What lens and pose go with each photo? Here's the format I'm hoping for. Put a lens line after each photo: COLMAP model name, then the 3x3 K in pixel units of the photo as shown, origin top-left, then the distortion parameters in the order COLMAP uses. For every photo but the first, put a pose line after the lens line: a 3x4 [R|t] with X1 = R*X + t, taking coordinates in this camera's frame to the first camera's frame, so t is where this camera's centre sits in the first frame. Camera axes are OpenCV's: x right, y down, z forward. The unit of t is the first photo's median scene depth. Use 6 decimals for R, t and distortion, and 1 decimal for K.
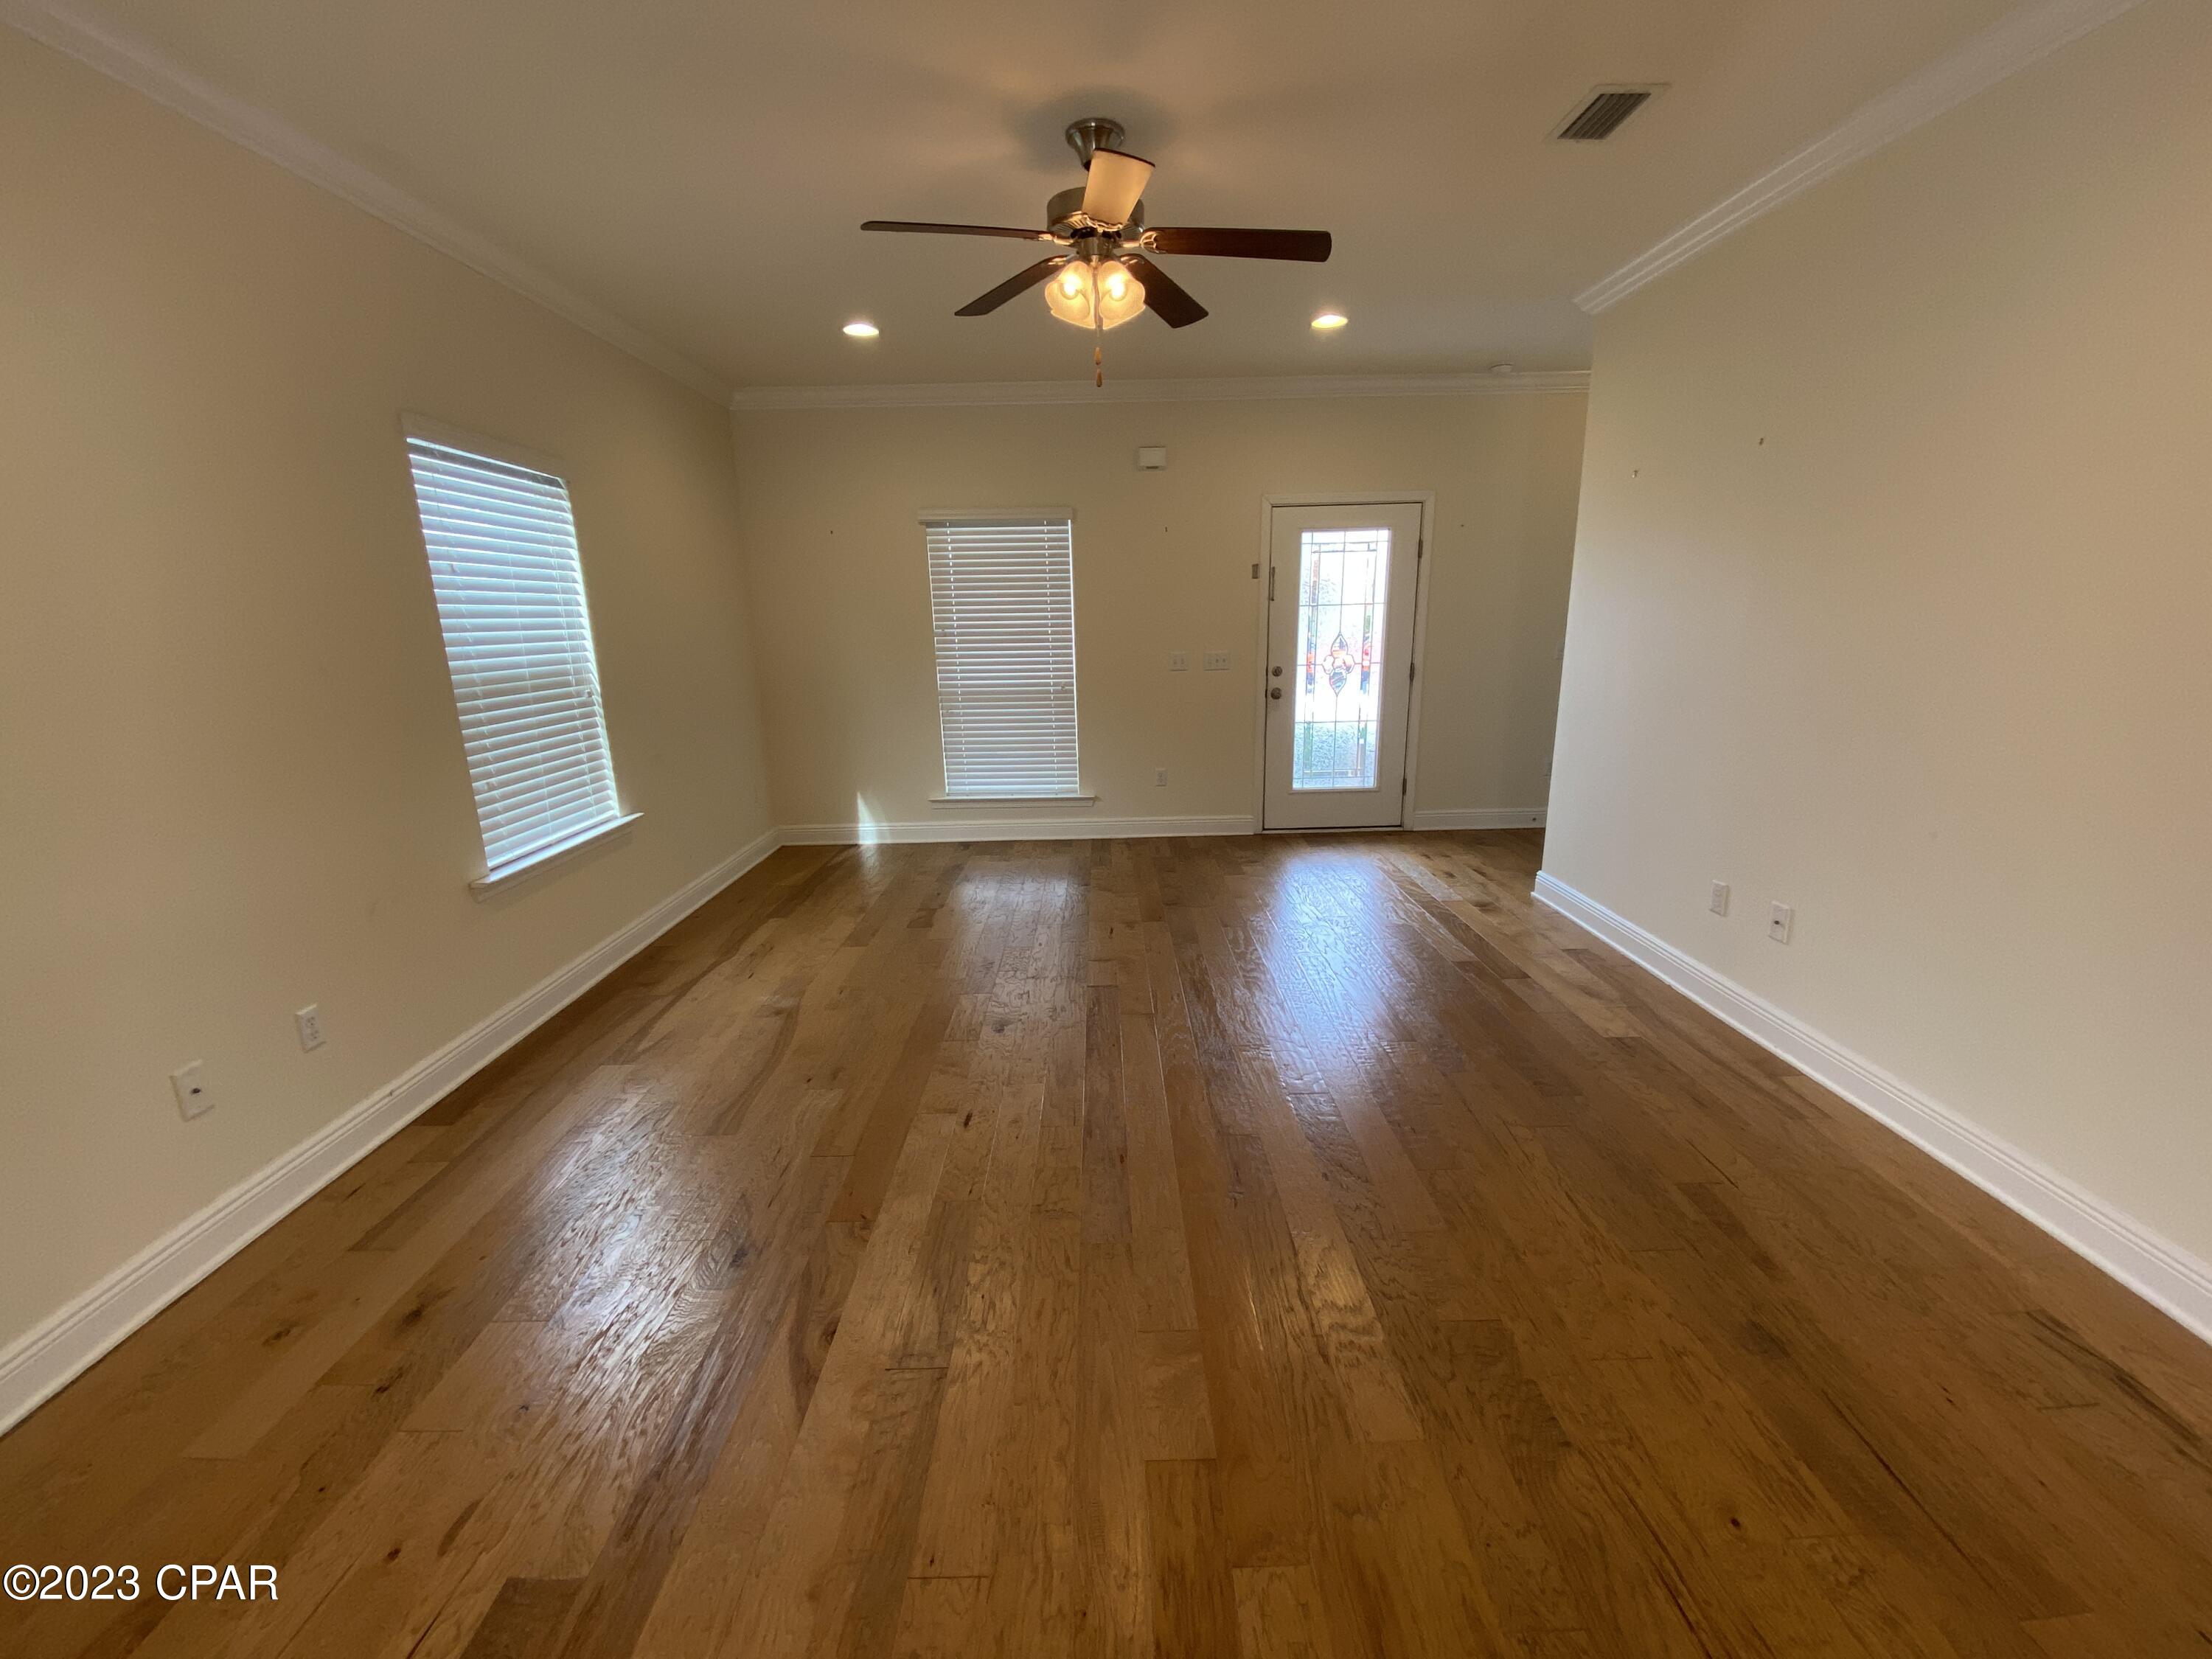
lens RADIAL K [[904.9, 0, 1101.8], [0, 904.9, 845.5], [0, 0, 1]] dist [-0.000994, -0.002133]
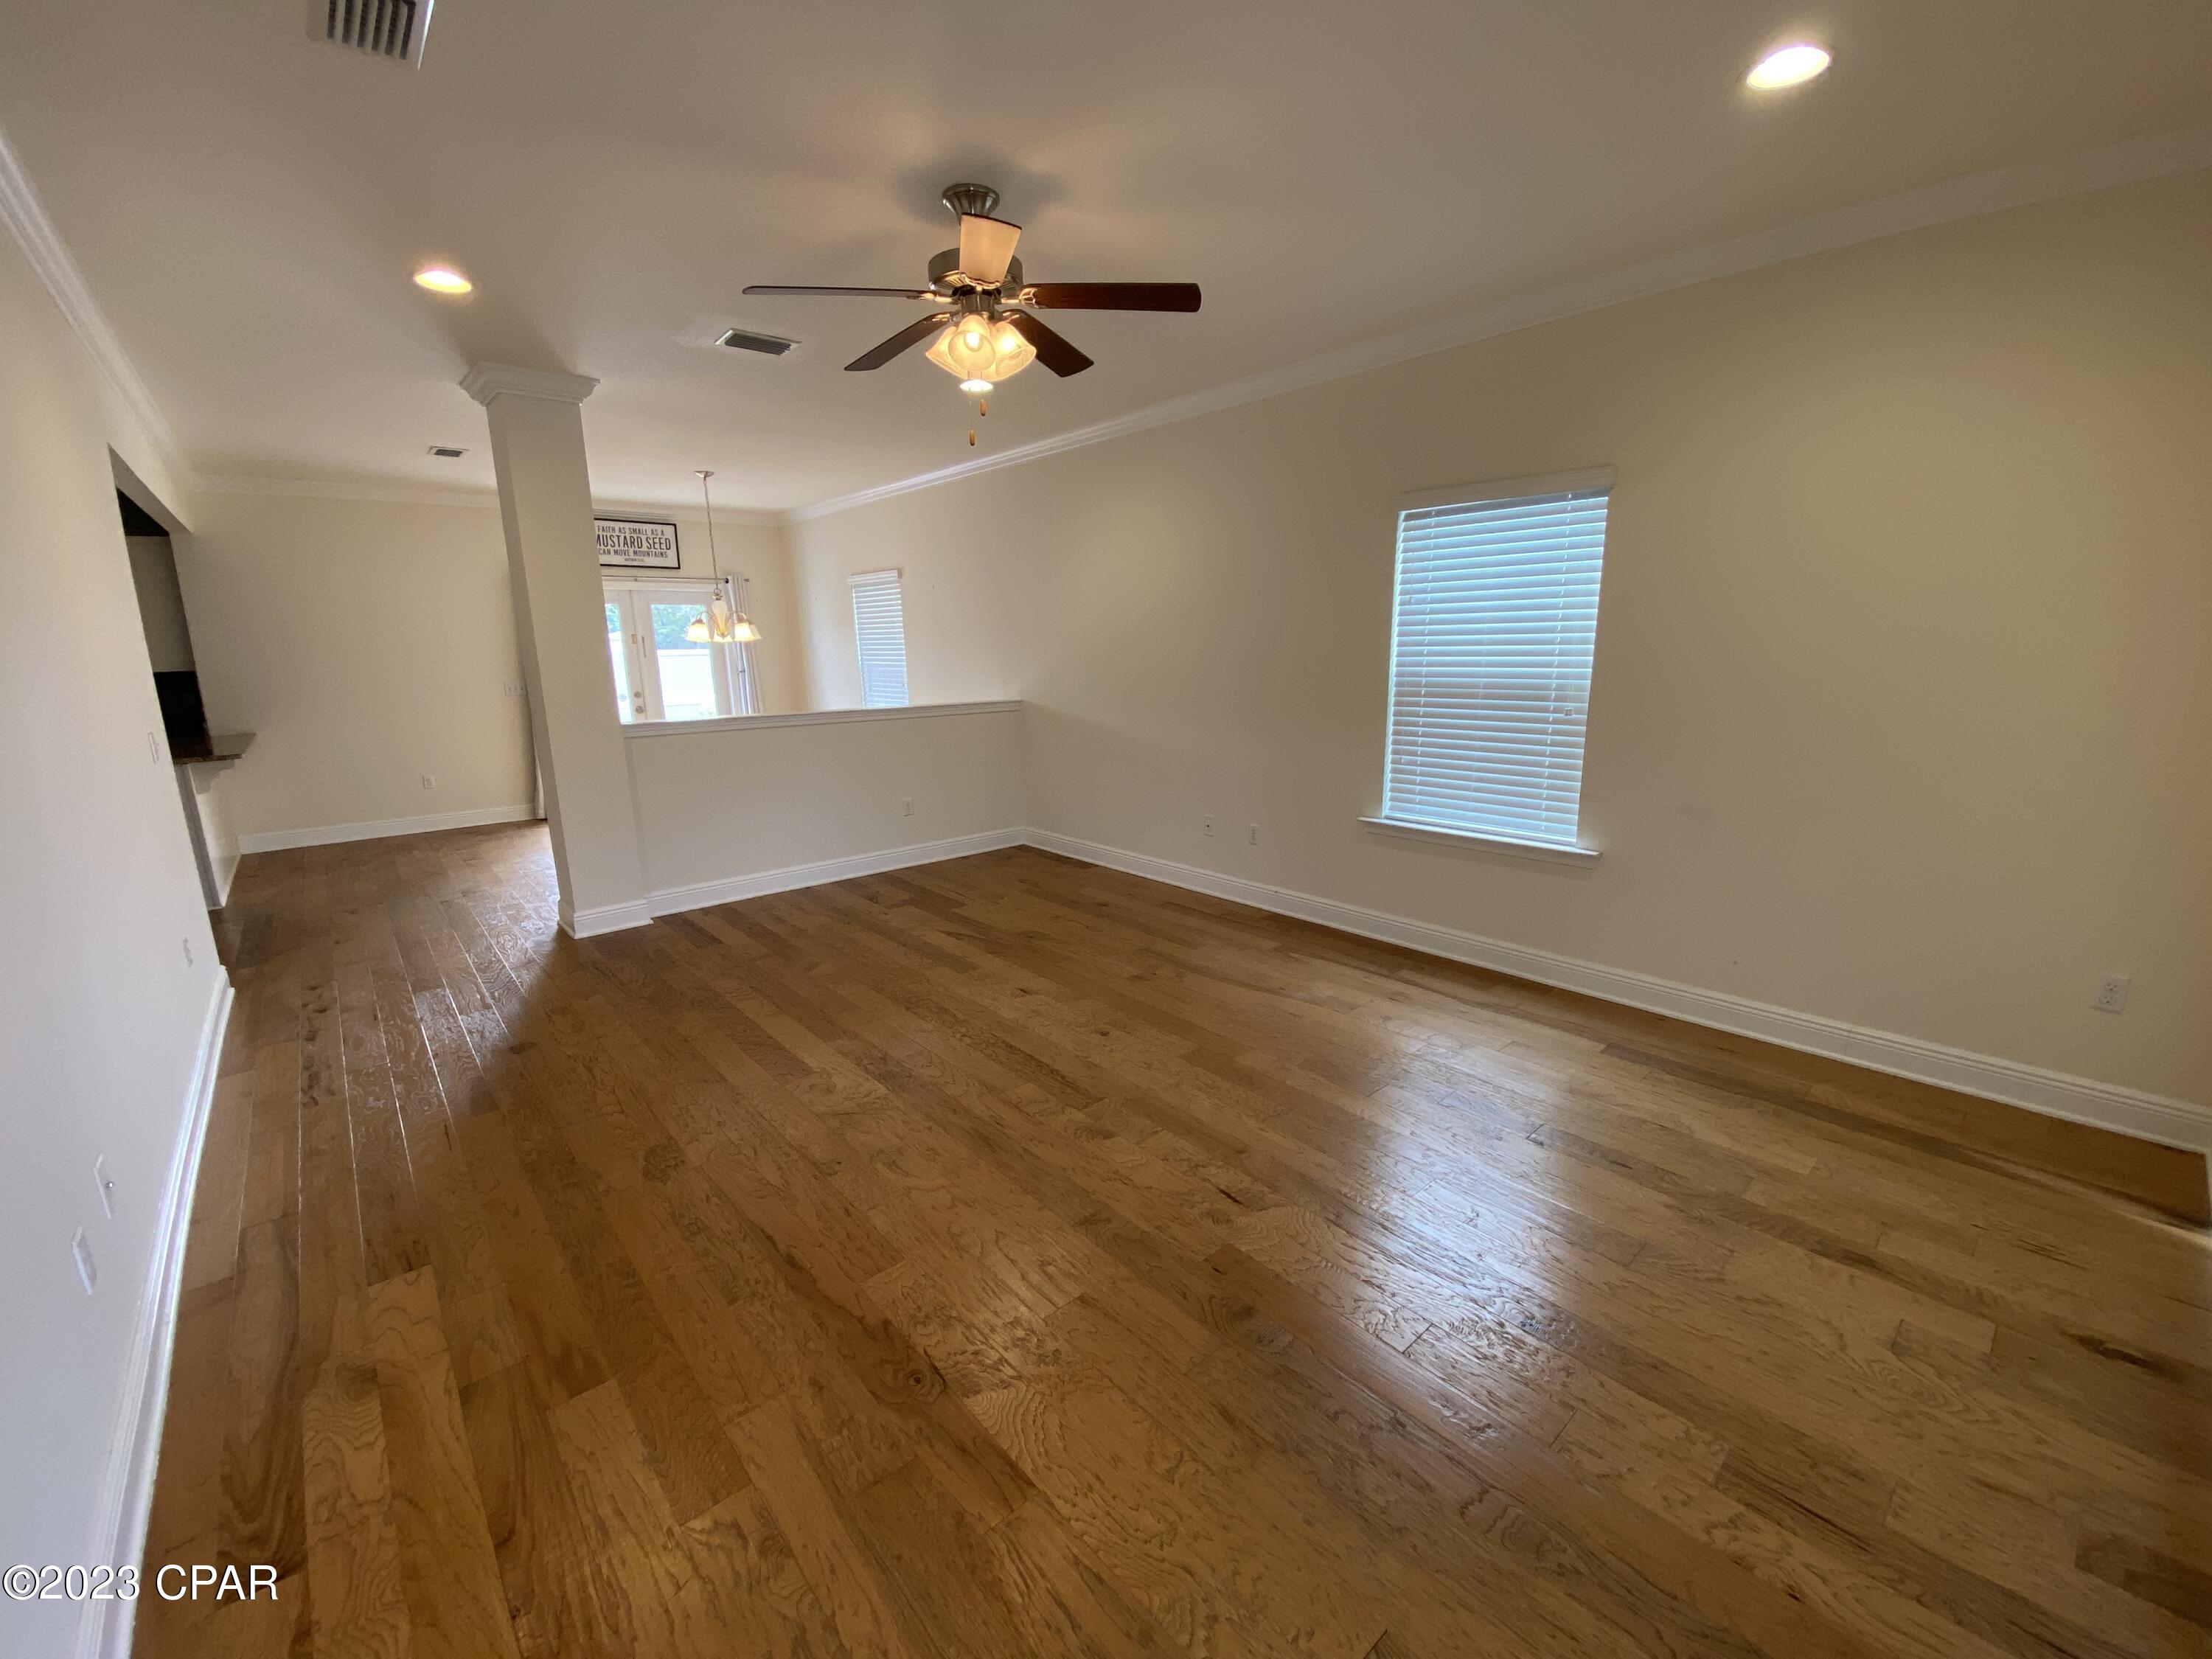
lens RADIAL K [[875.7, 0, 1126.6], [0, 875.7, 813.3], [0, 0, 1]] dist [-0.037799, -0.000133]
pose [[-0.737218, 0.155330, -0.657558, 0.479009], [-0.147087, 0.912979, 0.380572, -0.405656], [0.659451, 0.377283, -0.650217, 1.499954]]
